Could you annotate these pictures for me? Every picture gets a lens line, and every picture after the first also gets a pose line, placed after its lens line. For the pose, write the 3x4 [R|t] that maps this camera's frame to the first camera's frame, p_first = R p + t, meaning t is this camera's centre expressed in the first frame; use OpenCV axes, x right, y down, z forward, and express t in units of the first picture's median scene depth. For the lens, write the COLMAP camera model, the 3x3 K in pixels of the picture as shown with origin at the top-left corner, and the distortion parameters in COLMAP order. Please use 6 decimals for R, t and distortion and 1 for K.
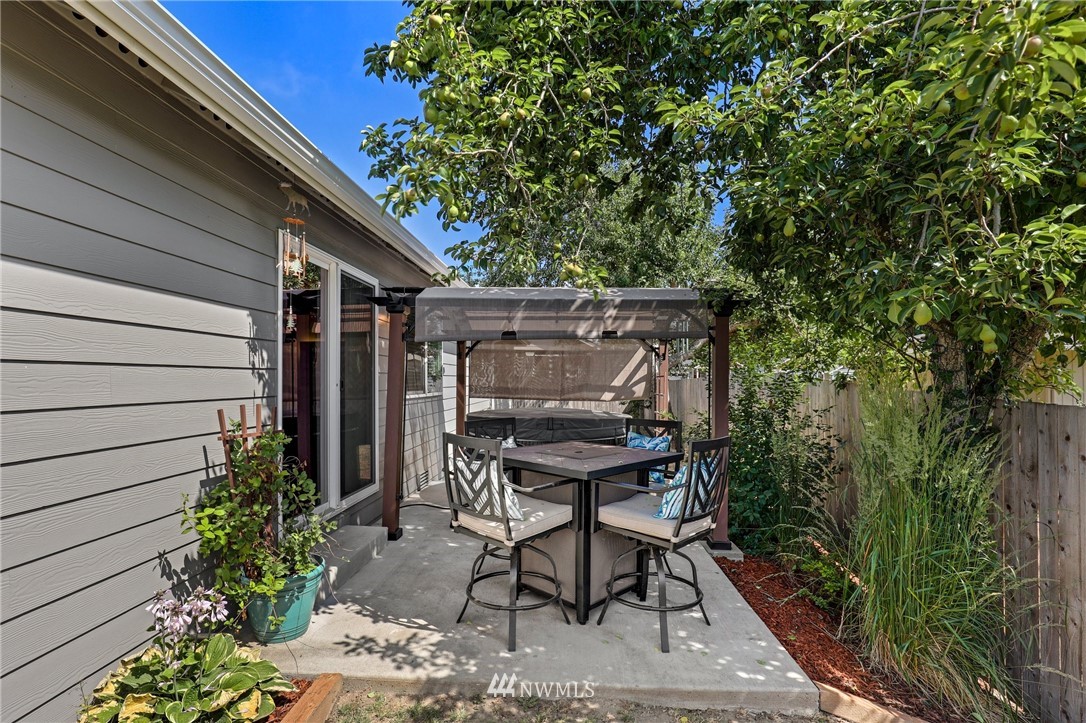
lens RADIAL K [[502.4, 0, 547.3], [0, 502.4, 369.5], [0, 0, 1]] dist [0.010817, -0.001497]
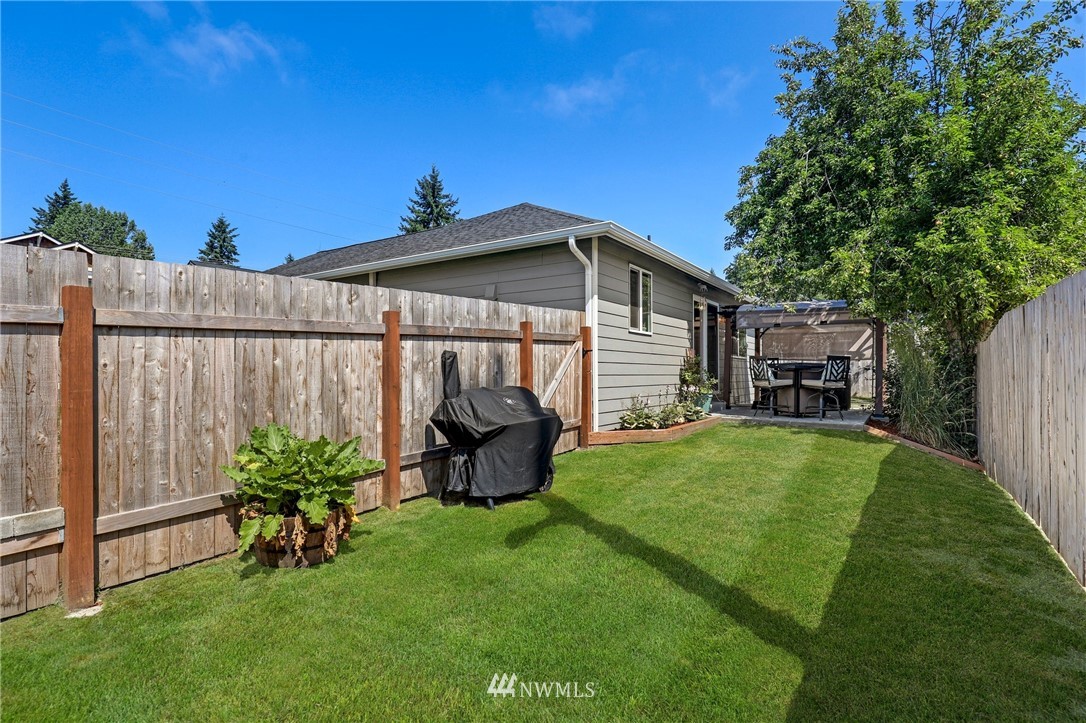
lens RADIAL K [[502.4, 0, 547.3], [0, 502.4, 369.5], [0, 0, 1]] dist [0.010817, -0.001497]
pose [[0.838661, 0.007362, -0.544604, 0.325260], [-0.000402, 0.999917, 0.012897, 0.118078], [0.544654, -0.010597, 0.838594, -1.669766]]
